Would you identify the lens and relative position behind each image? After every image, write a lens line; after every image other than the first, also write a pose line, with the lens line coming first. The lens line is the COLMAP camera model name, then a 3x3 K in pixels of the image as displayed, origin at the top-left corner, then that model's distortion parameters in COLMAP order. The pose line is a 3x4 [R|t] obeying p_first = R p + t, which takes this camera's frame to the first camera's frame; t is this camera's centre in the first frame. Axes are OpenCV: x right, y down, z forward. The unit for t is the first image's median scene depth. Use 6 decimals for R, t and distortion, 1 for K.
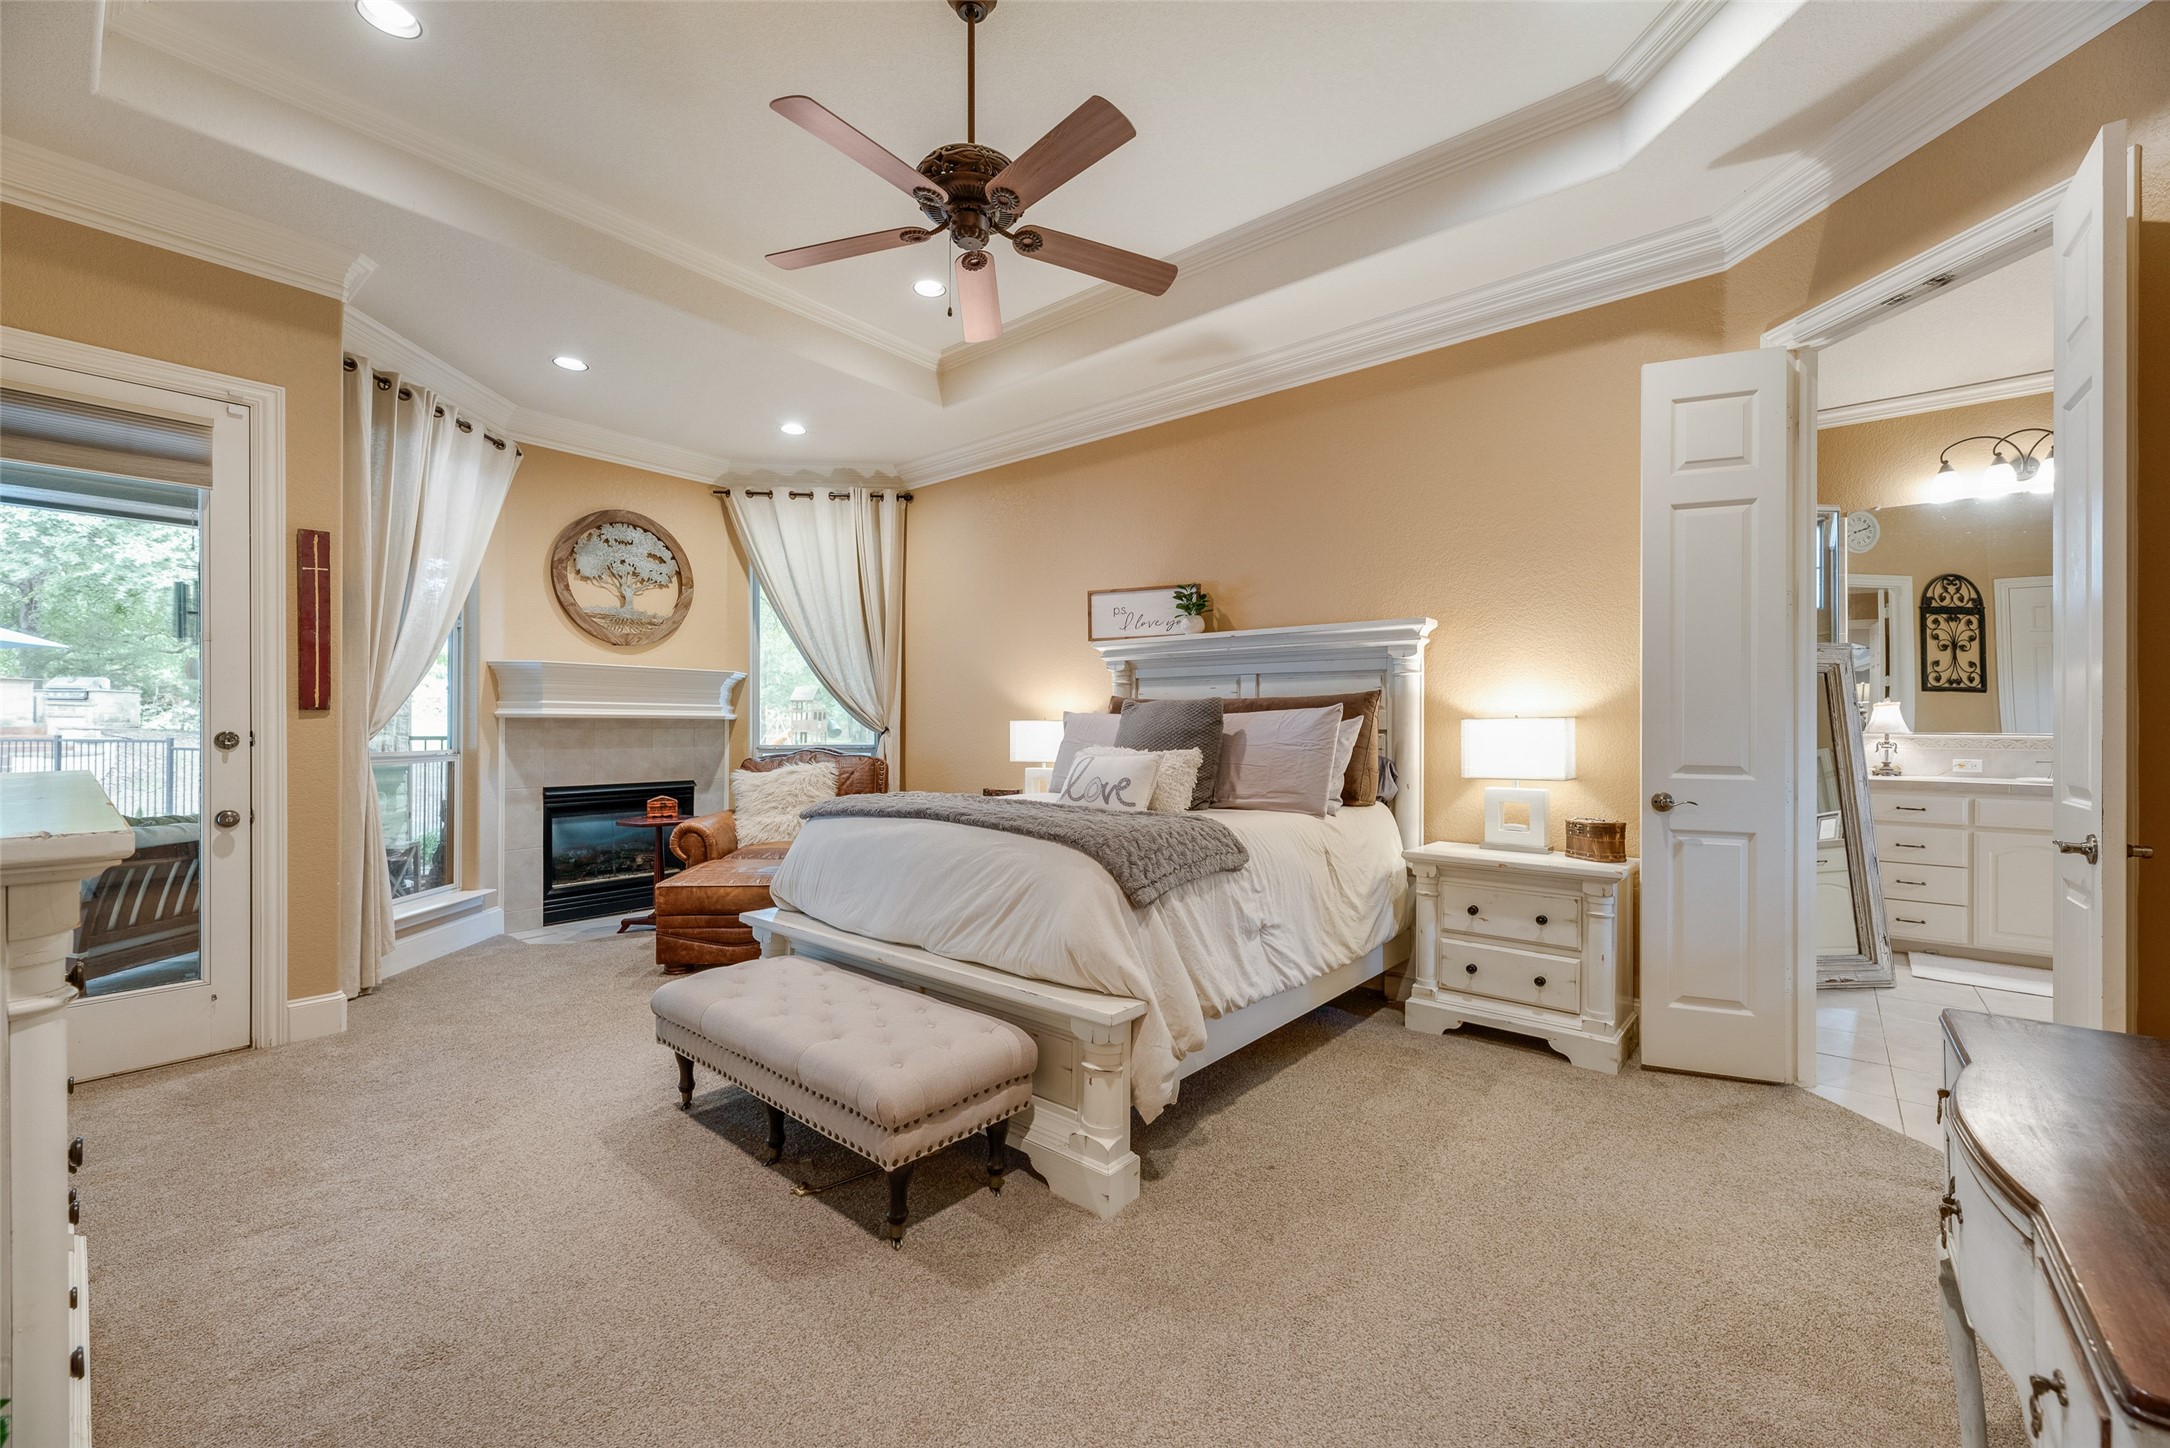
lens RADIAL K [[873.6, 0, 1081.0], [0, 873.6, 727.4], [0, 0, 1]] dist [-0.034111, 0.021299]
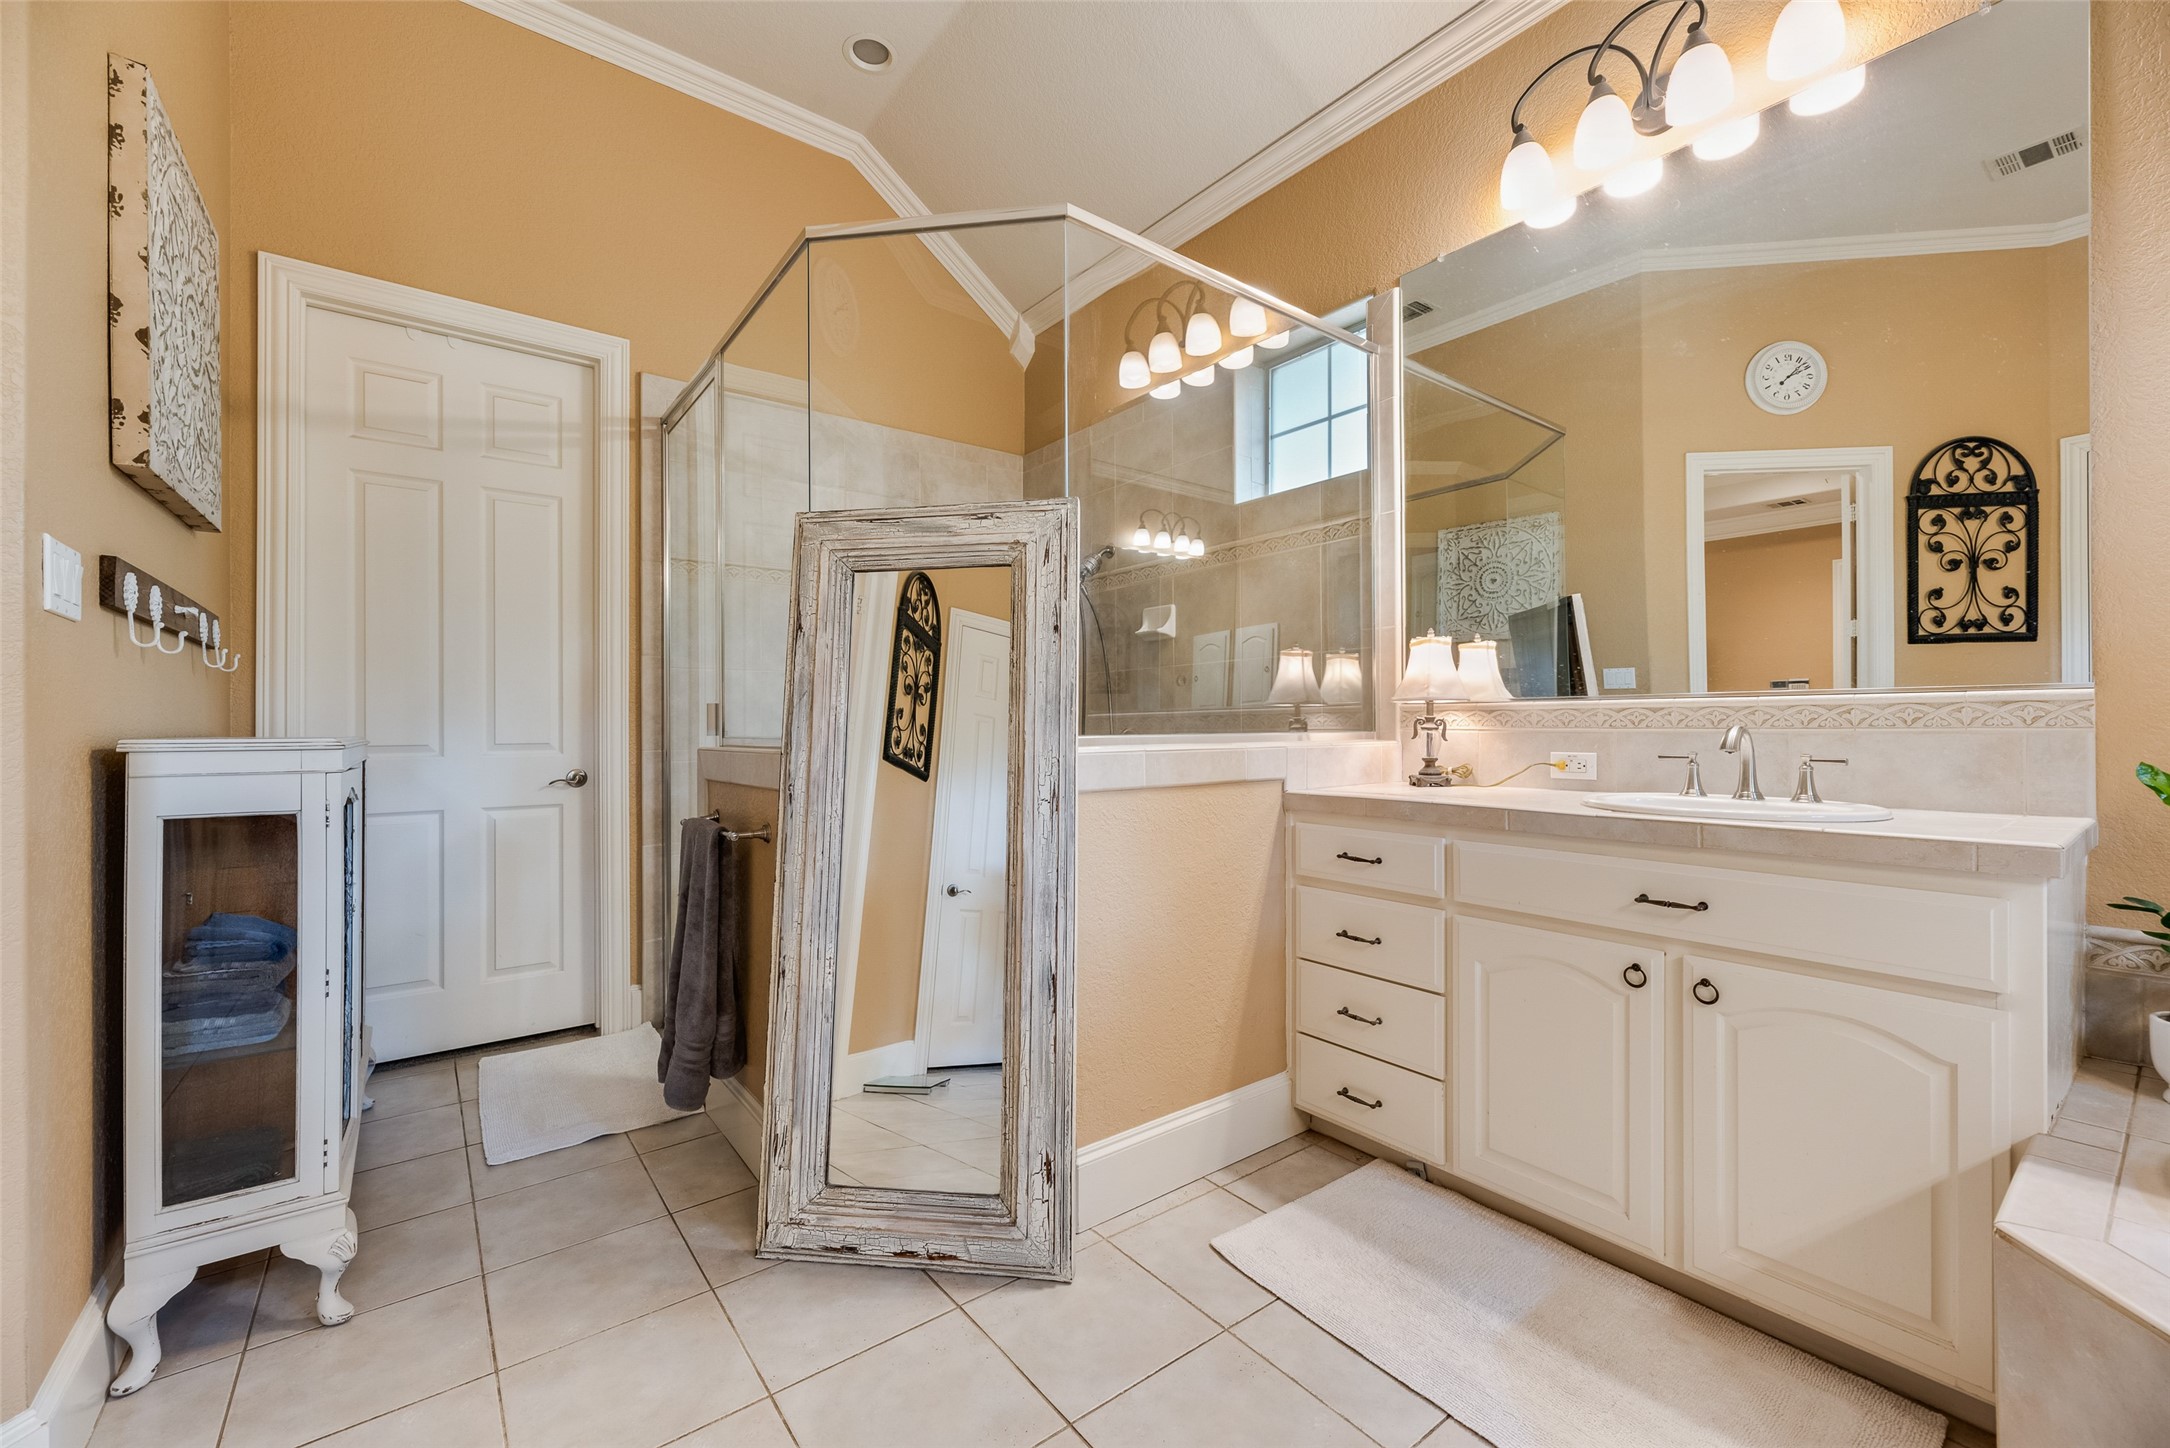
lens RADIAL K [[873.6, 0, 1081.0], [0, 873.6, 727.4], [0, 0, 1]] dist [-0.034111, 0.021299]
pose [[0.975781, -0.004204, -0.218710, 0.560877], [0.003337, 0.999985, -0.004333, 0.015863], [0.218725, 0.003498, 0.975780, 0.313937]]
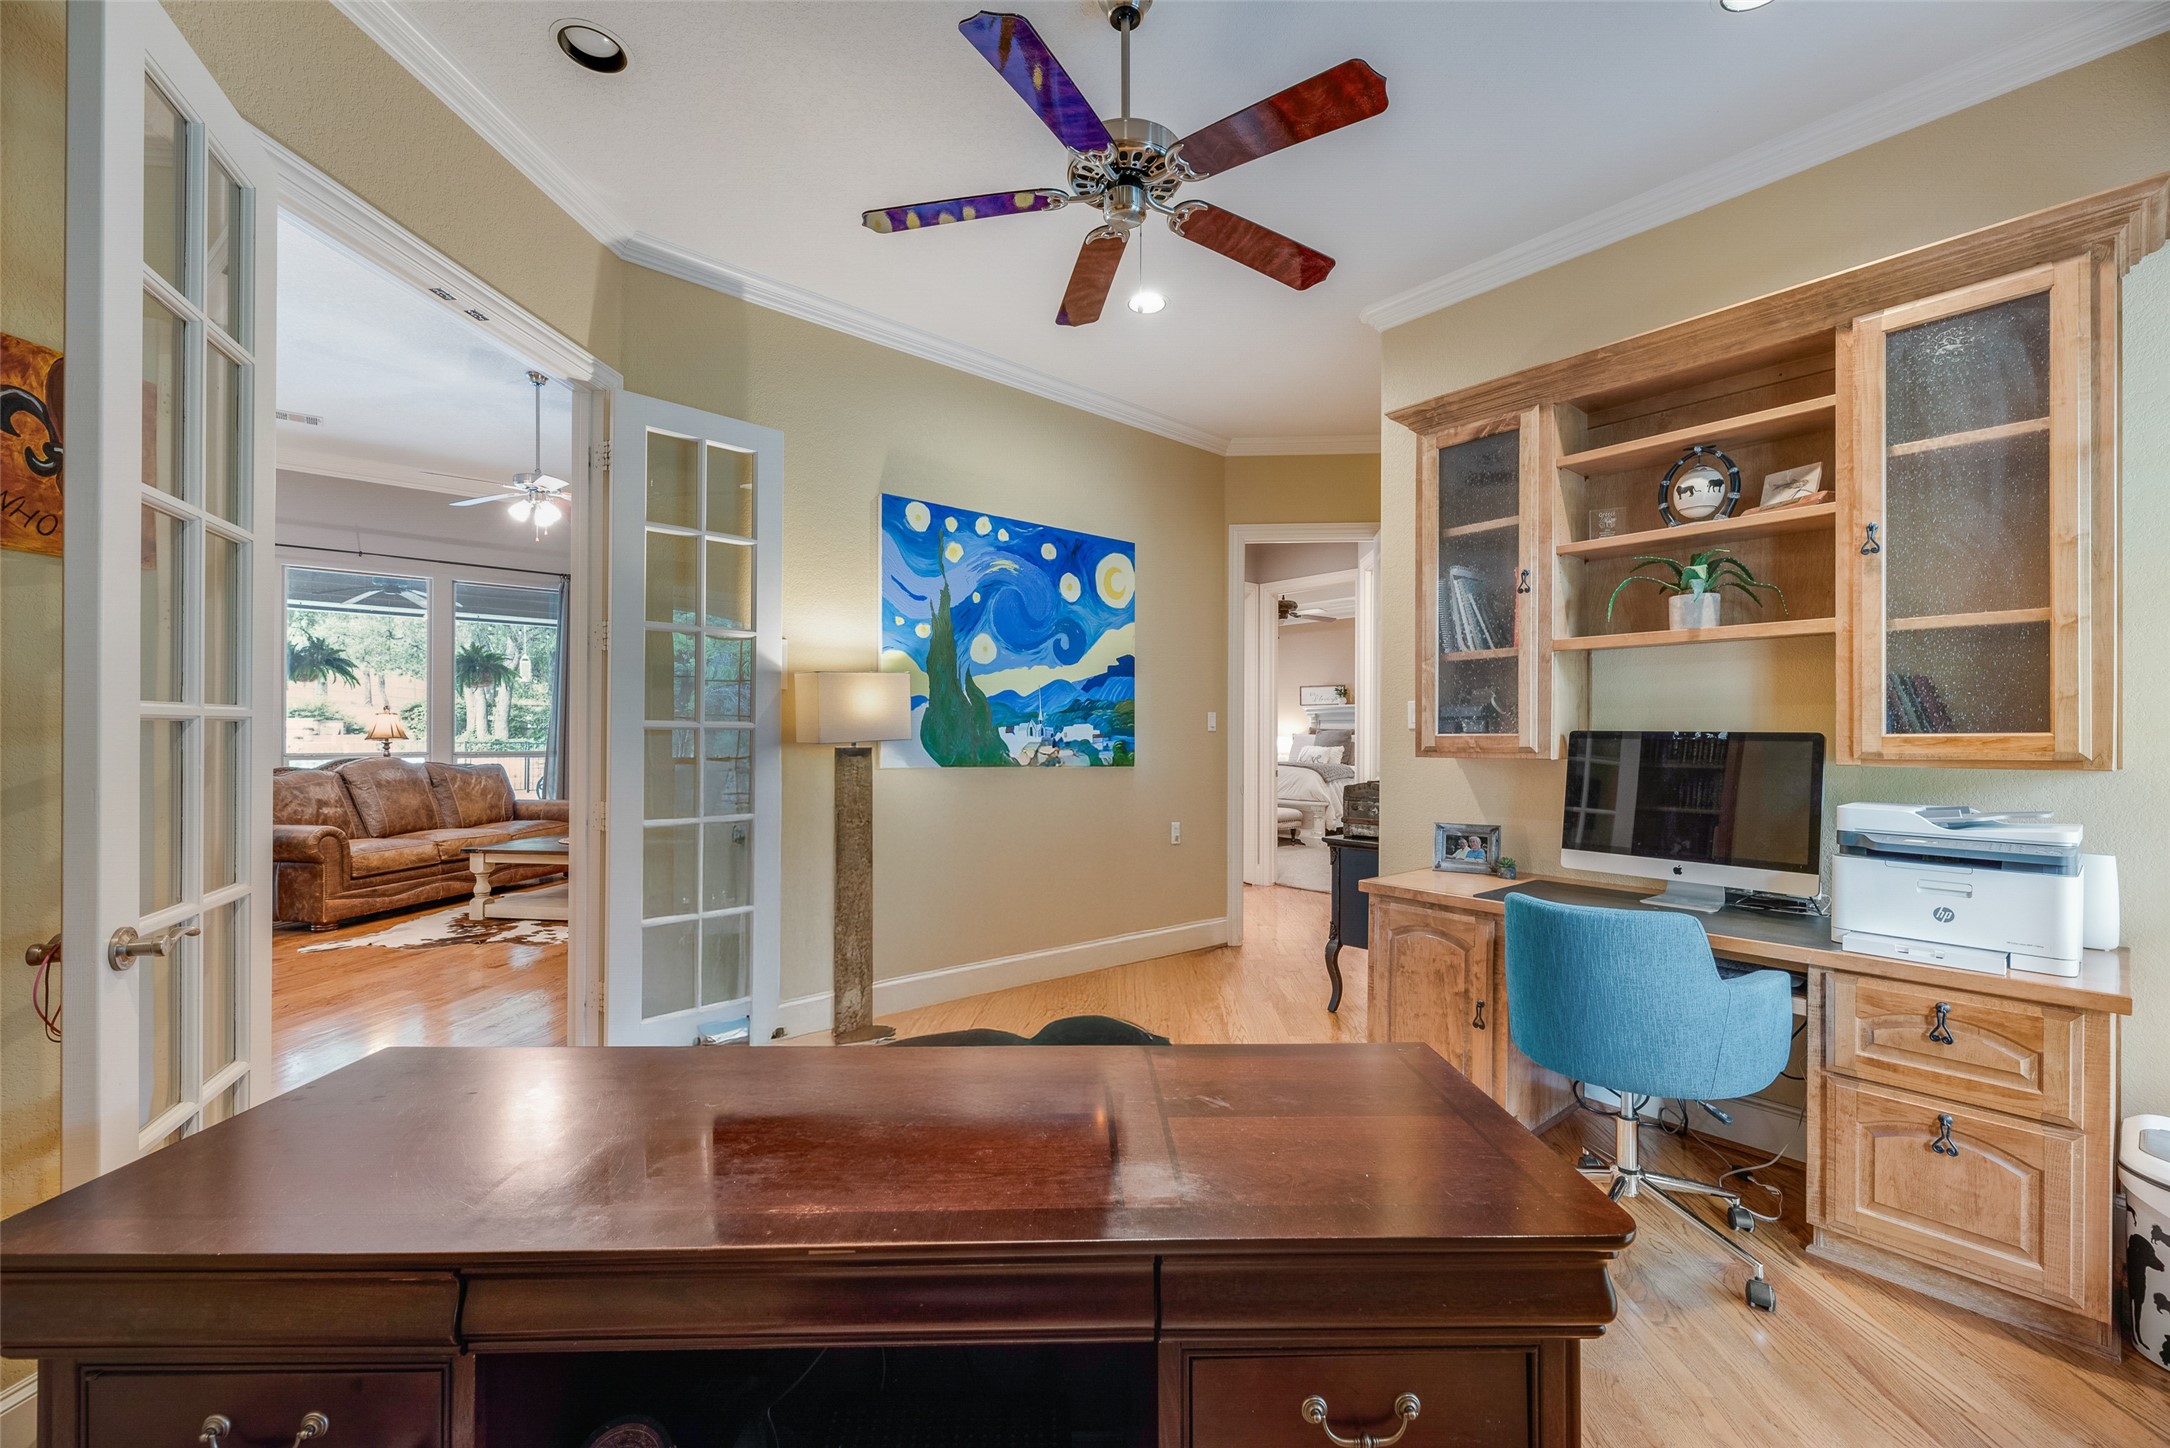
lens RADIAL K [[879.0, 0, 1087.8], [0, 879.0, 747.5], [0, 0, 1]] dist [0.003133, 0.000527]
pose [[0.987333, 0.004407, -0.158600, -0.124702], [-0.003193, 0.999964, 0.007908, 0.003758], [0.158629, -0.007302, 0.987311, -1.043258]]
